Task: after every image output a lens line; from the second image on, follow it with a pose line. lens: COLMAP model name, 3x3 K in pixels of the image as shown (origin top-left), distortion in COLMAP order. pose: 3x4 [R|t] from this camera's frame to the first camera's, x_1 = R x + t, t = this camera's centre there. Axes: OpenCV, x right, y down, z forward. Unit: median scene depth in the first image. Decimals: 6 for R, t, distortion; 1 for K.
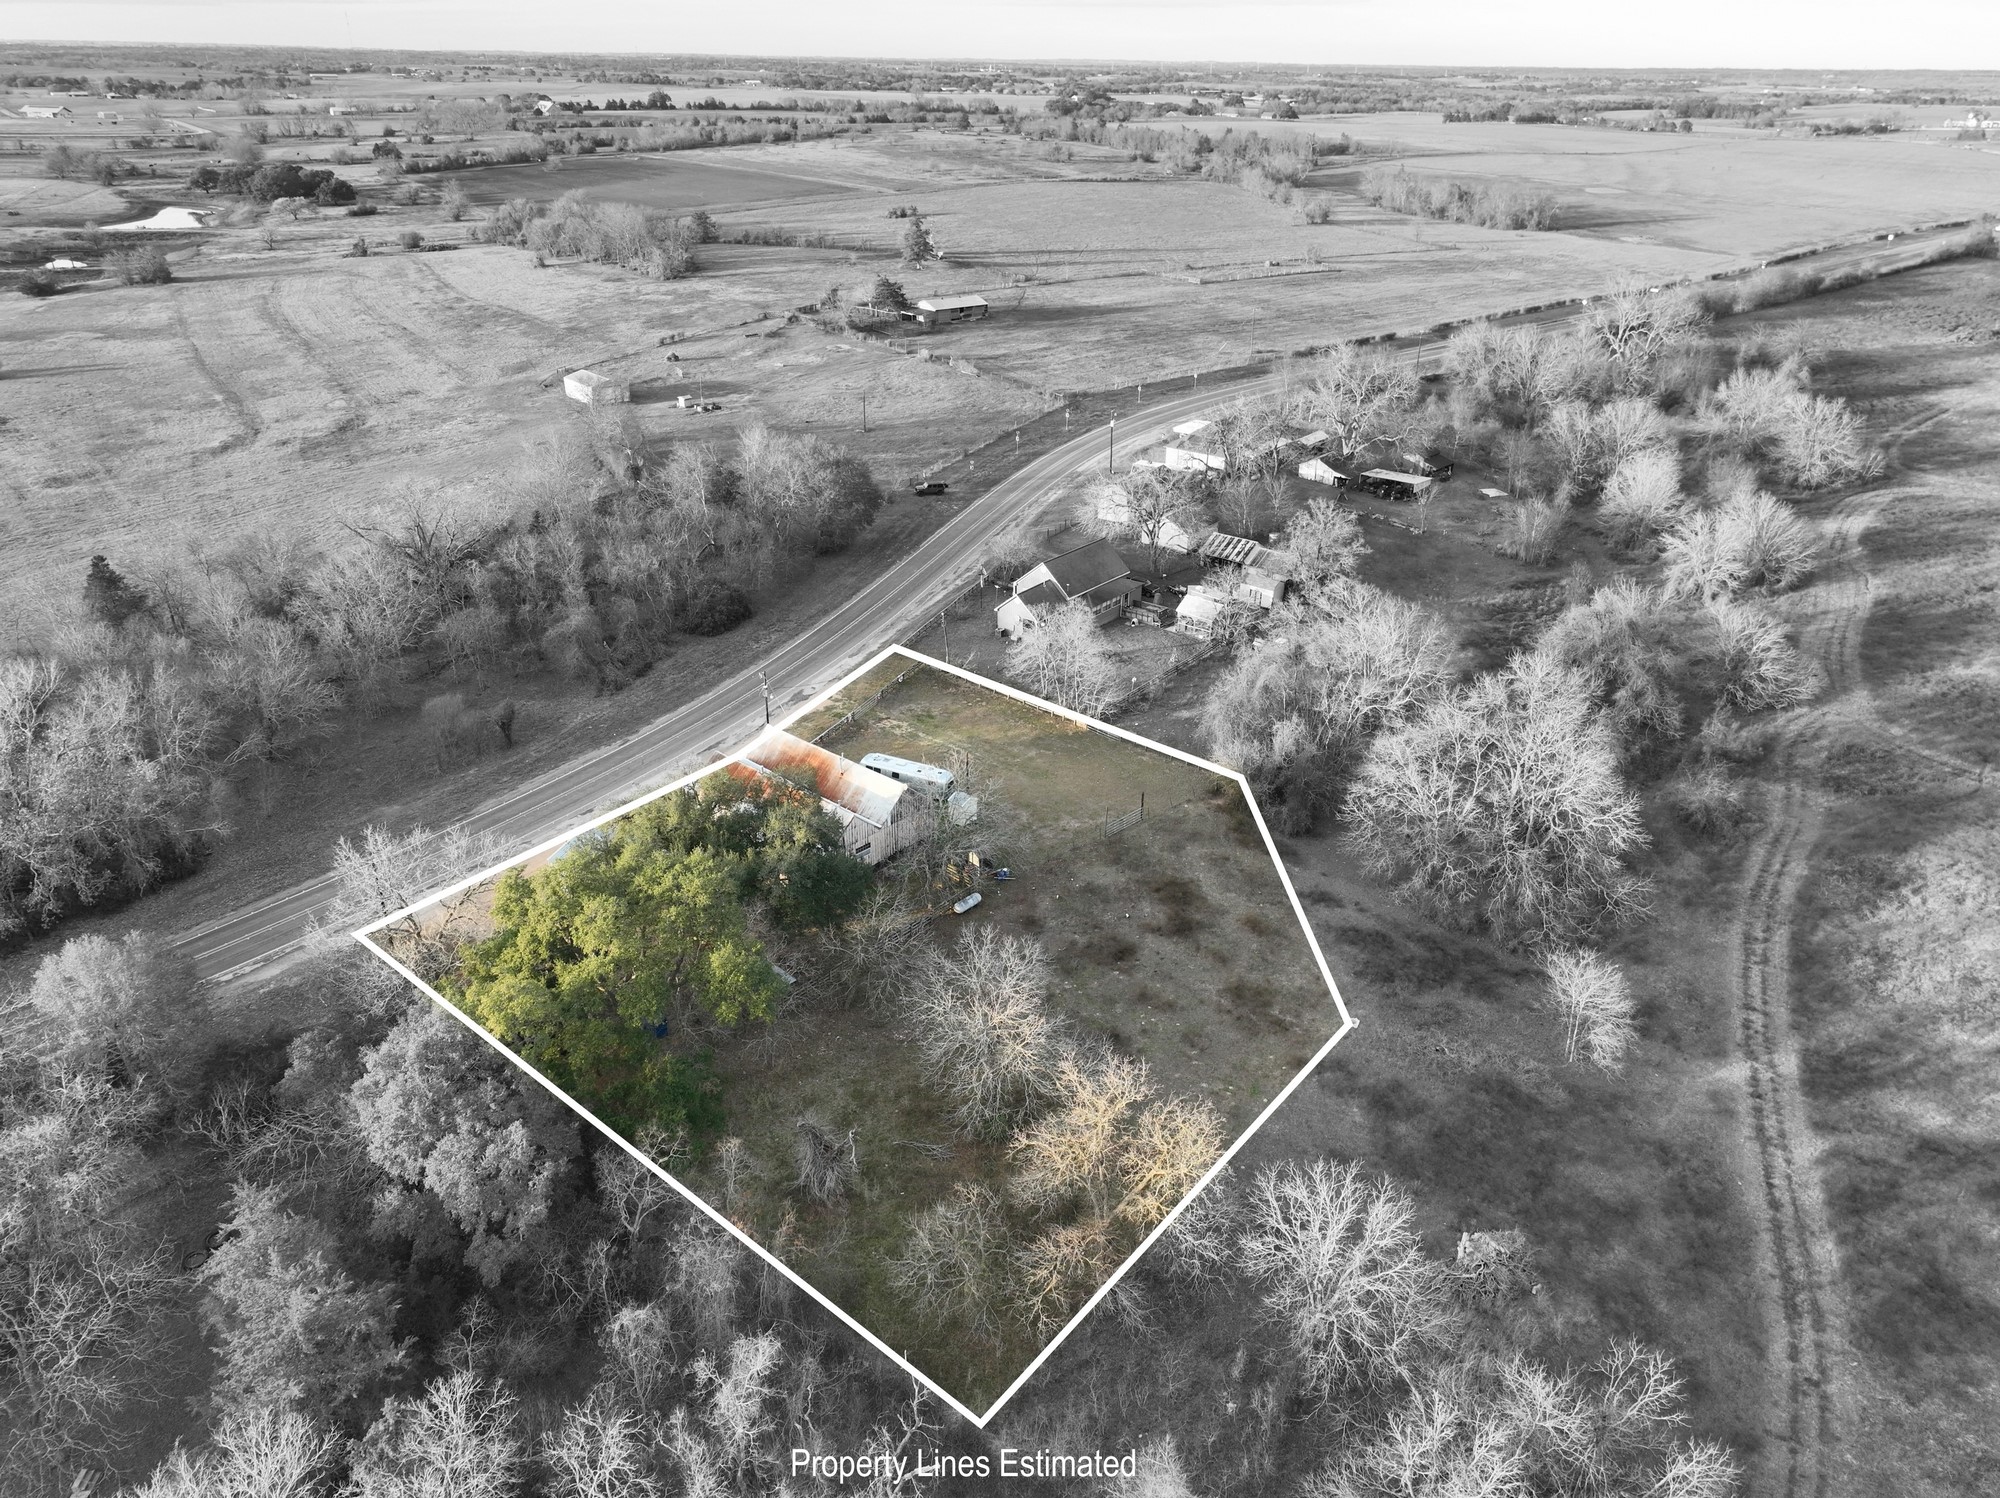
lens RADIAL K [[1413.4, 0, 1003.8], [0, 1413.4, 741.9], [0, 0, 1]] dist [-0.005499, 0.025727]
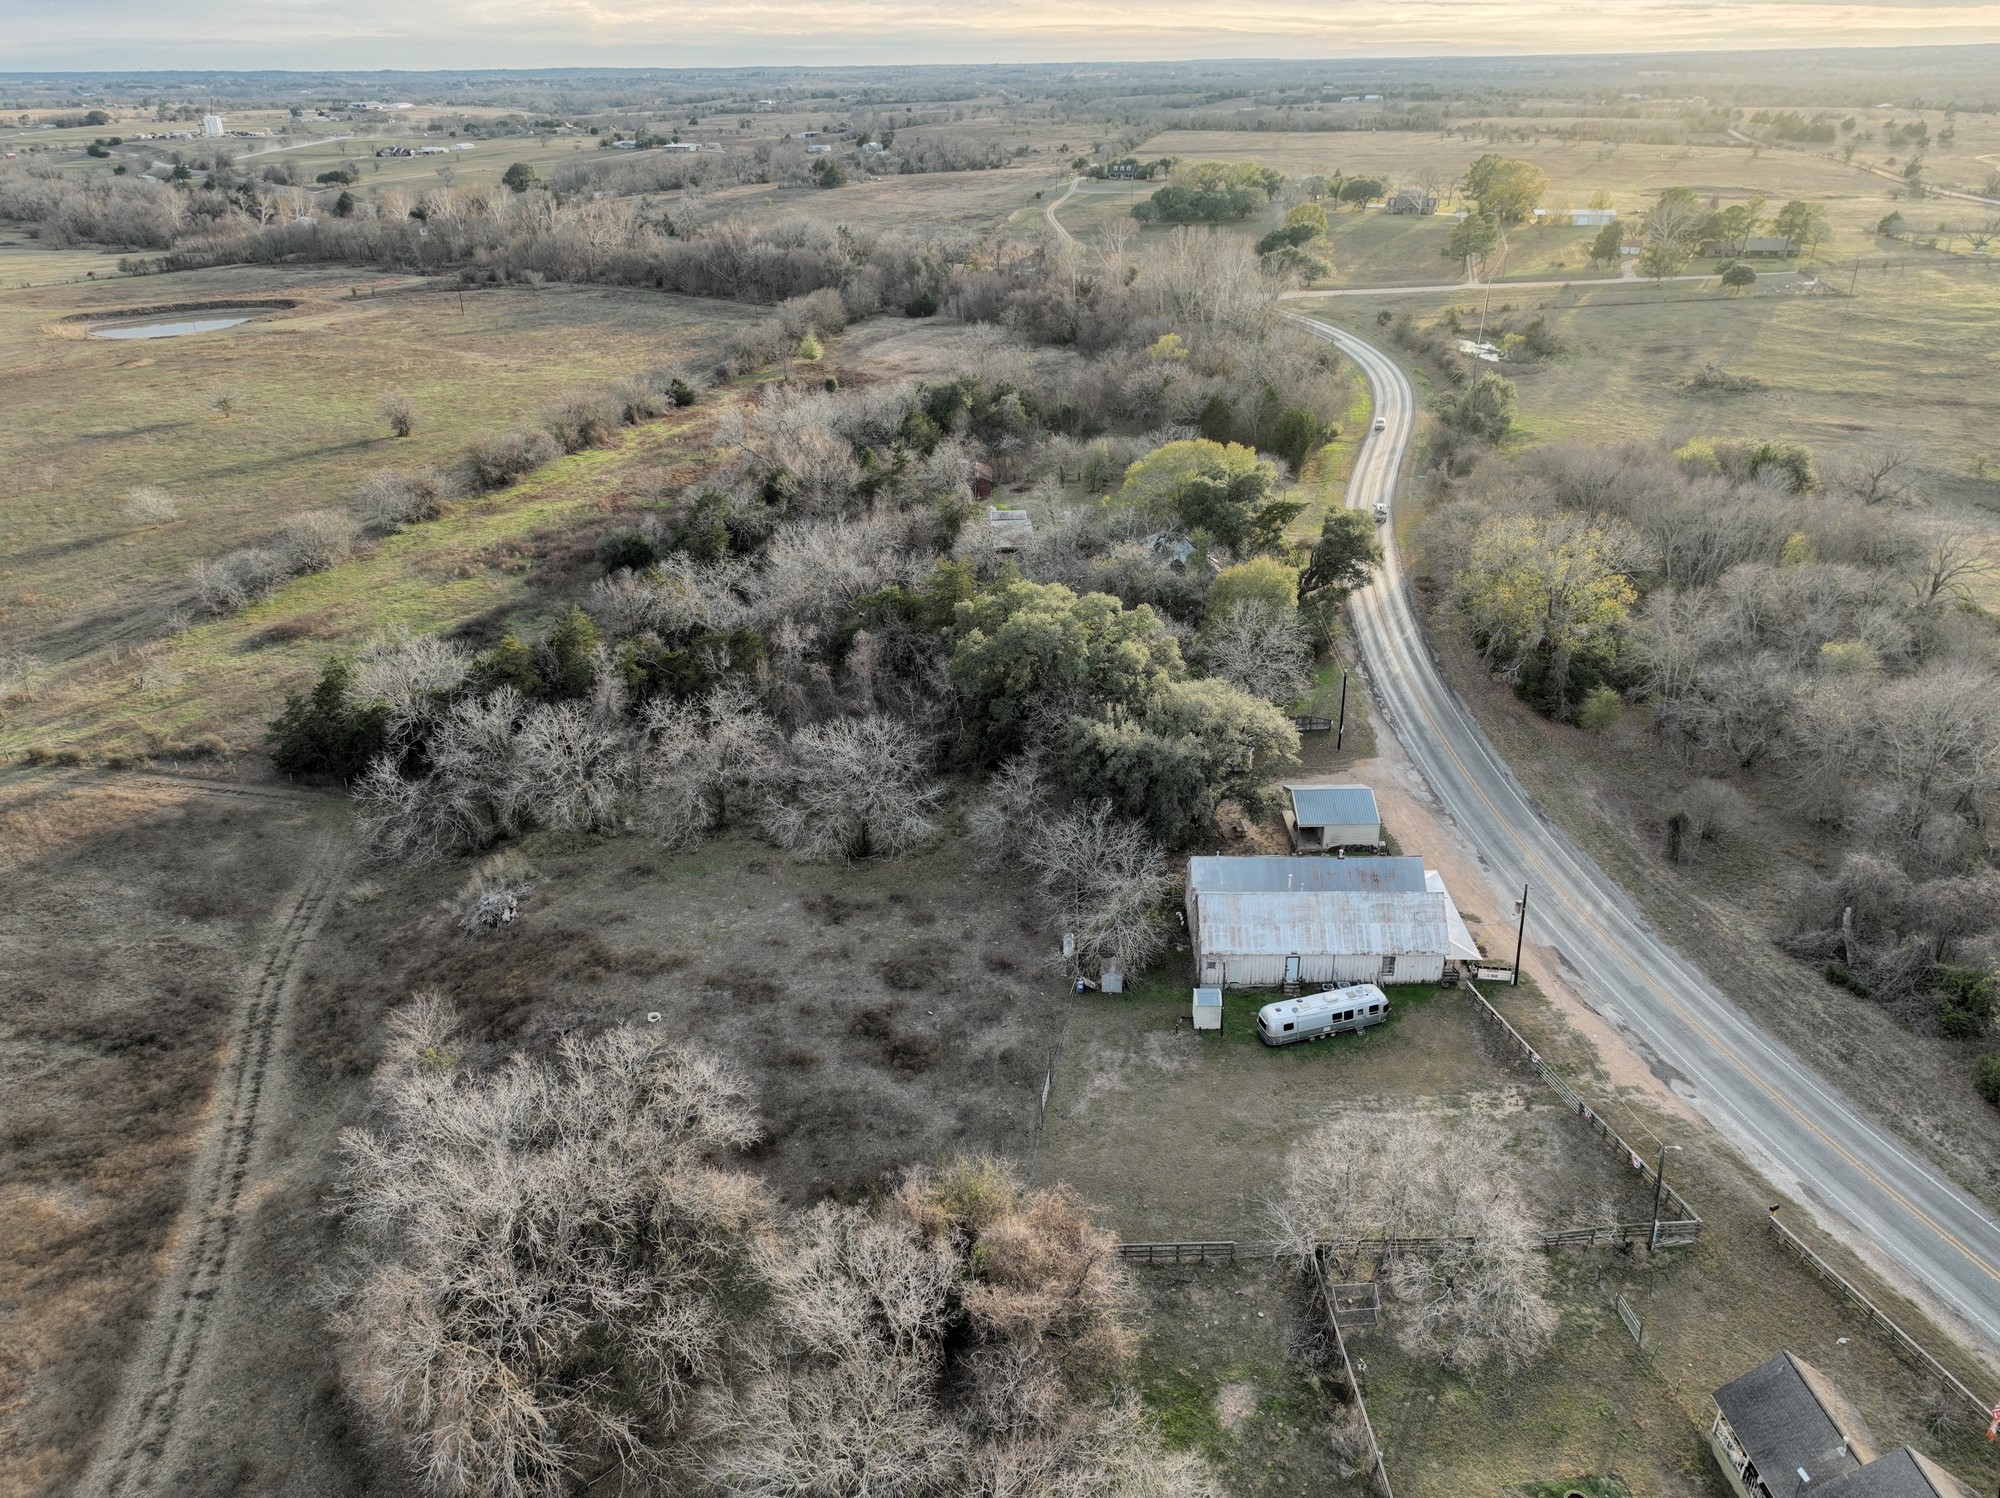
lens RADIAL K [[1412.1, 0, 1005.5], [0, 1412.1, 746.0], [0, 0, 1]] dist [-0.005692, 0.021575]
pose [[-0.766244, 0.279405, -0.578622, 0.194024], [-0.276698, 0.669257, 0.689590, -0.231160], [0.579921, 0.688497, -0.435503, 0.482390]]
